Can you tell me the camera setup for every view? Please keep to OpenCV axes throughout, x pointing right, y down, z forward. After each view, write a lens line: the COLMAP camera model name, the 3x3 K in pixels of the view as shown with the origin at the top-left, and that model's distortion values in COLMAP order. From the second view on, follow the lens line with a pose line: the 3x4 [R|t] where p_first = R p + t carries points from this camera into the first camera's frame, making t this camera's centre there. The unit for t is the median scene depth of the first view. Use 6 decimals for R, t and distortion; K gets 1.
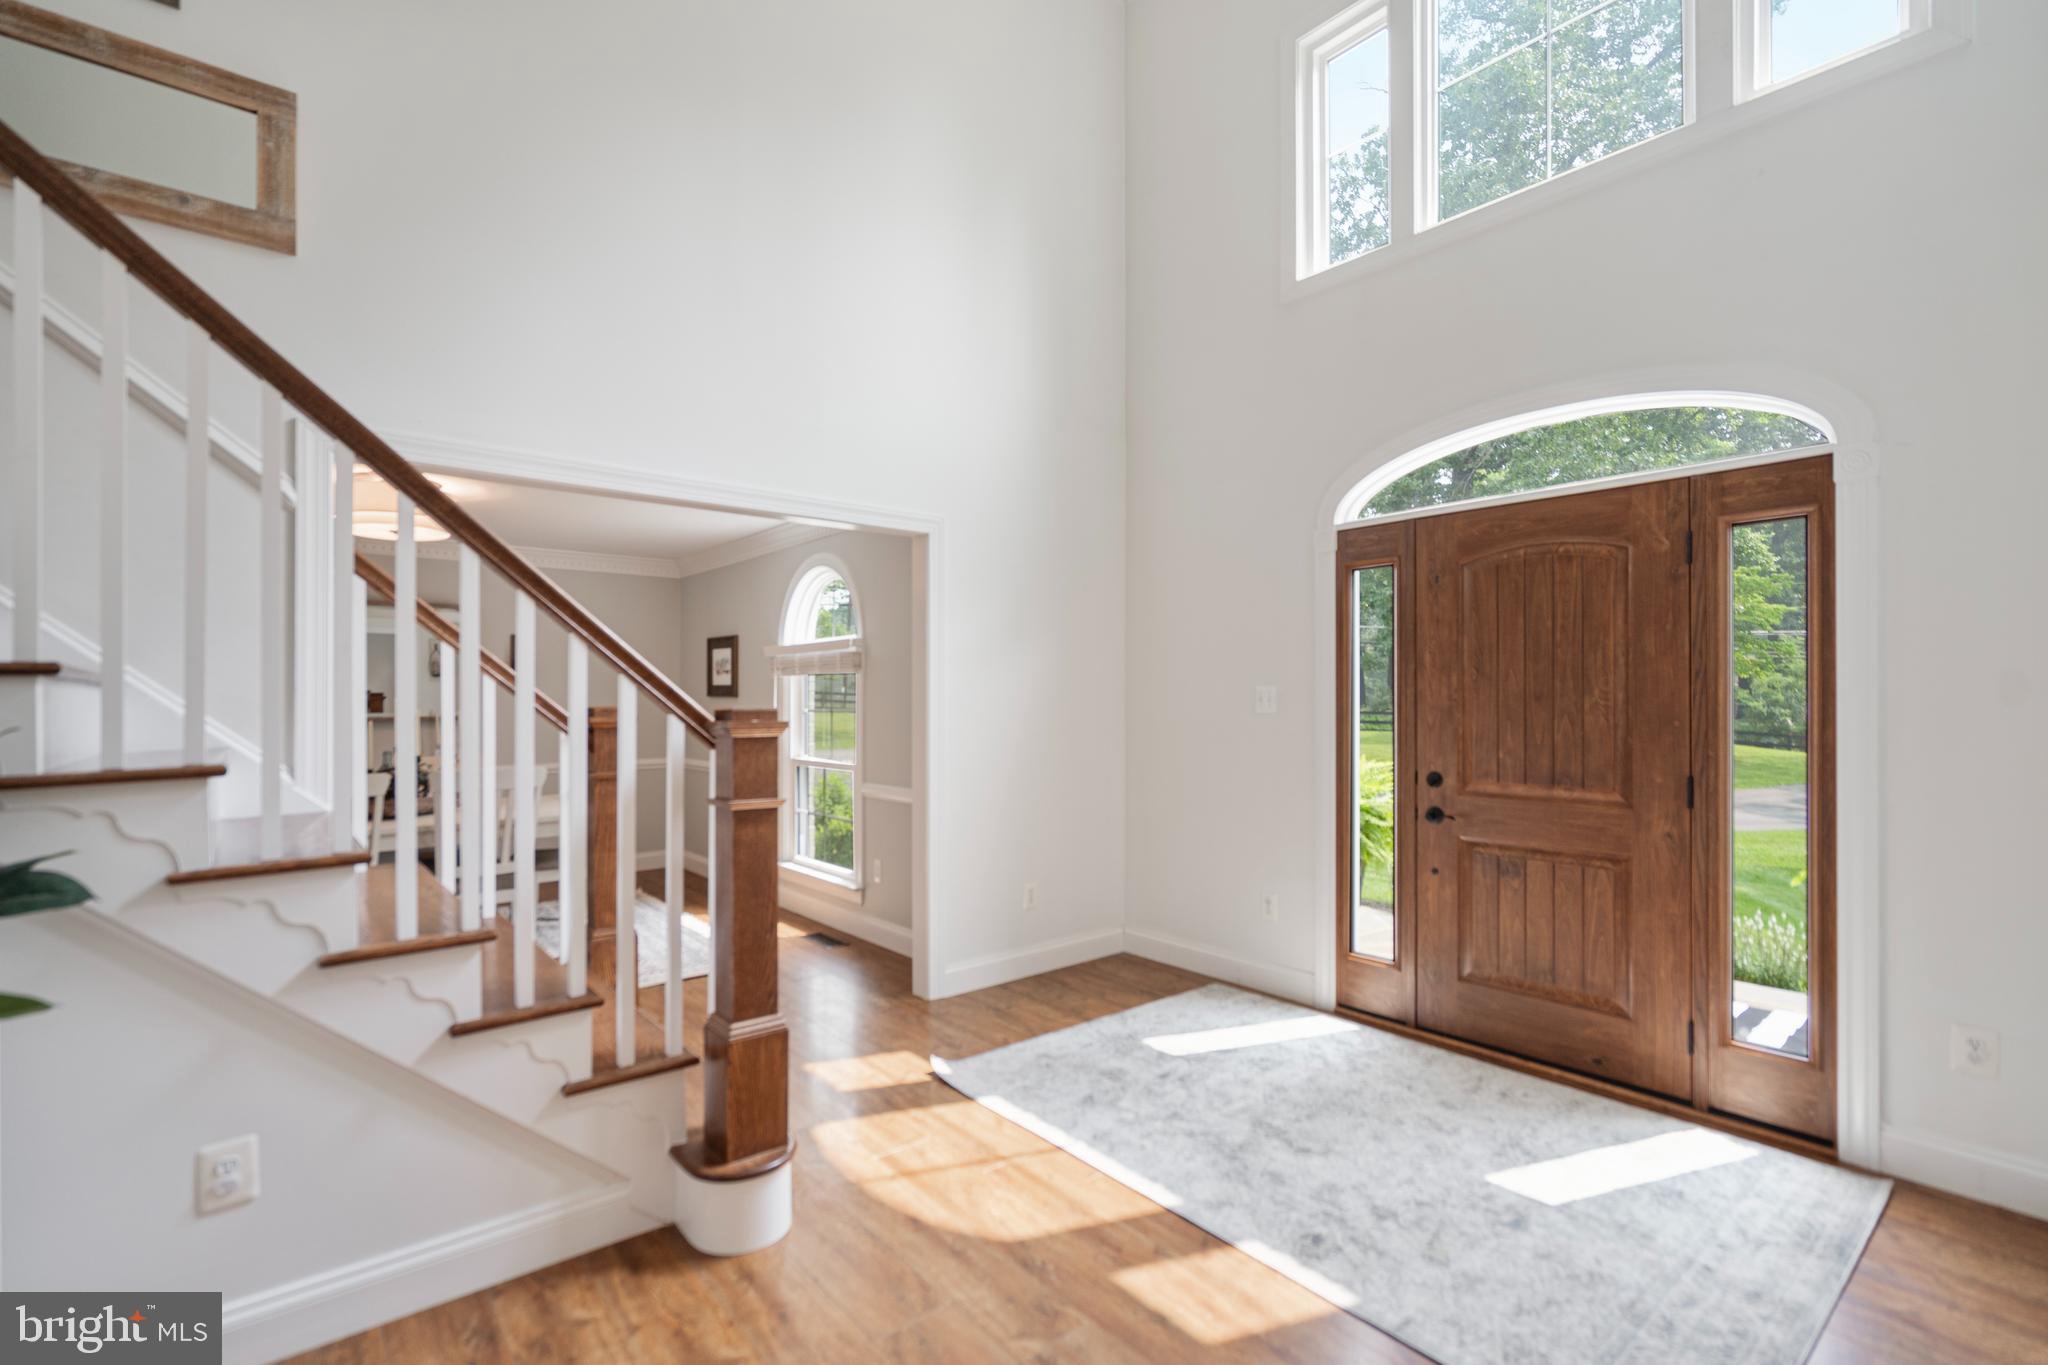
lens RADIAL K [[942.8, 0, 1012.3], [0, 942.8, 692.4], [0, 0, 1]] dist [-0.002452, 0.003549]
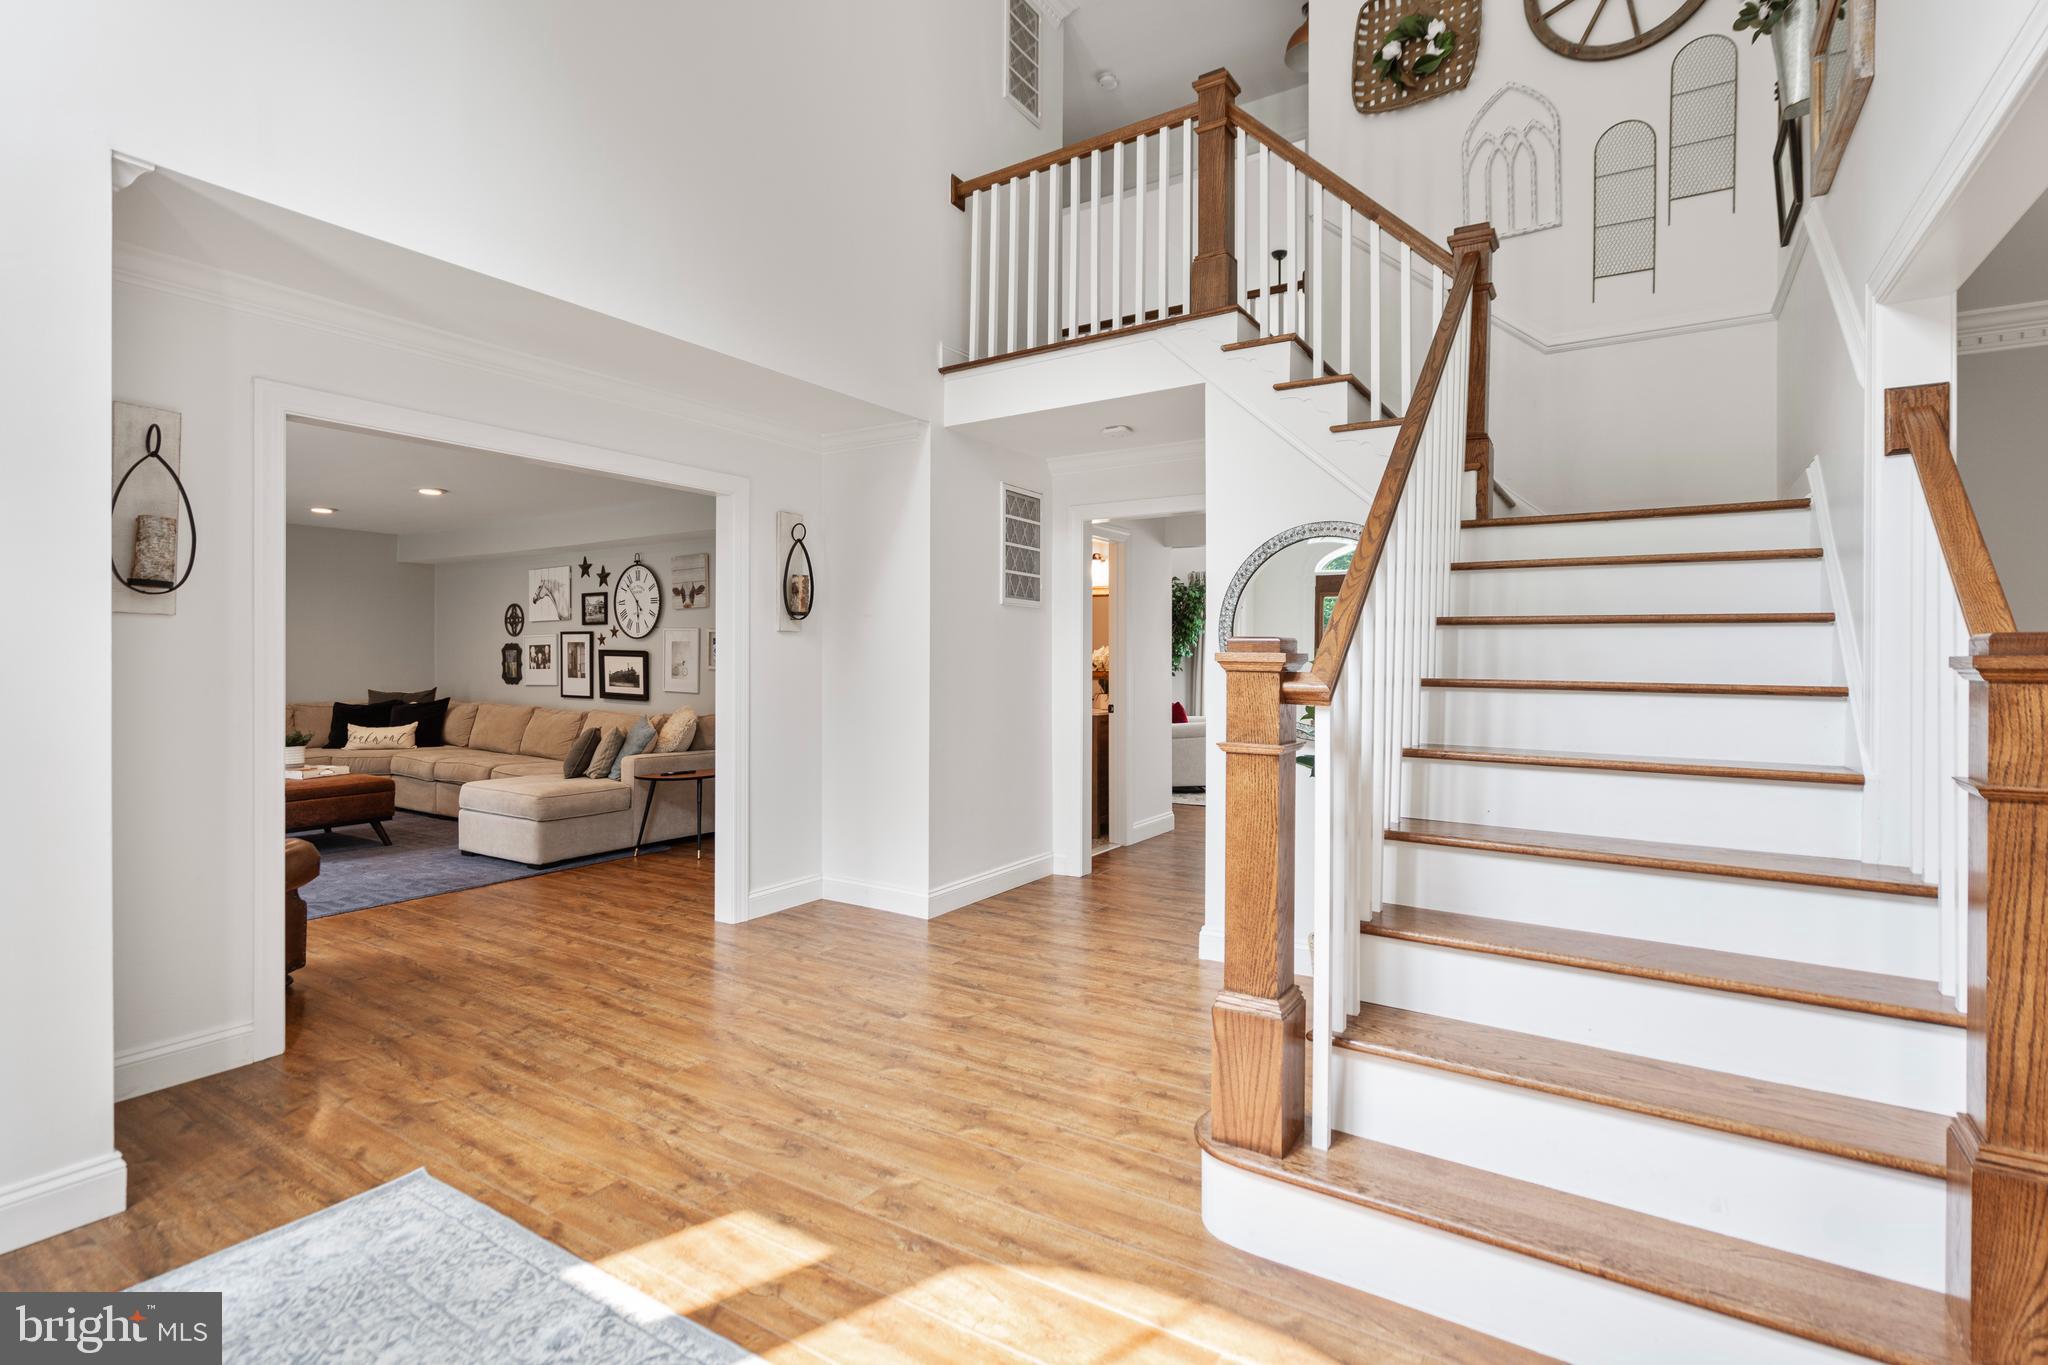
lens RADIAL K [[942.8, 0, 1022.2], [0, 942.8, 662.9], [0, 0, 1]] dist [-0.002452, 0.003549]
pose [[-0.948252, -0.002277, -0.317511, 0.154058], [-0.002562, 0.999997, 0.000482, 0.029361], [0.317509, 0.001270, -0.948254, 1.323018]]
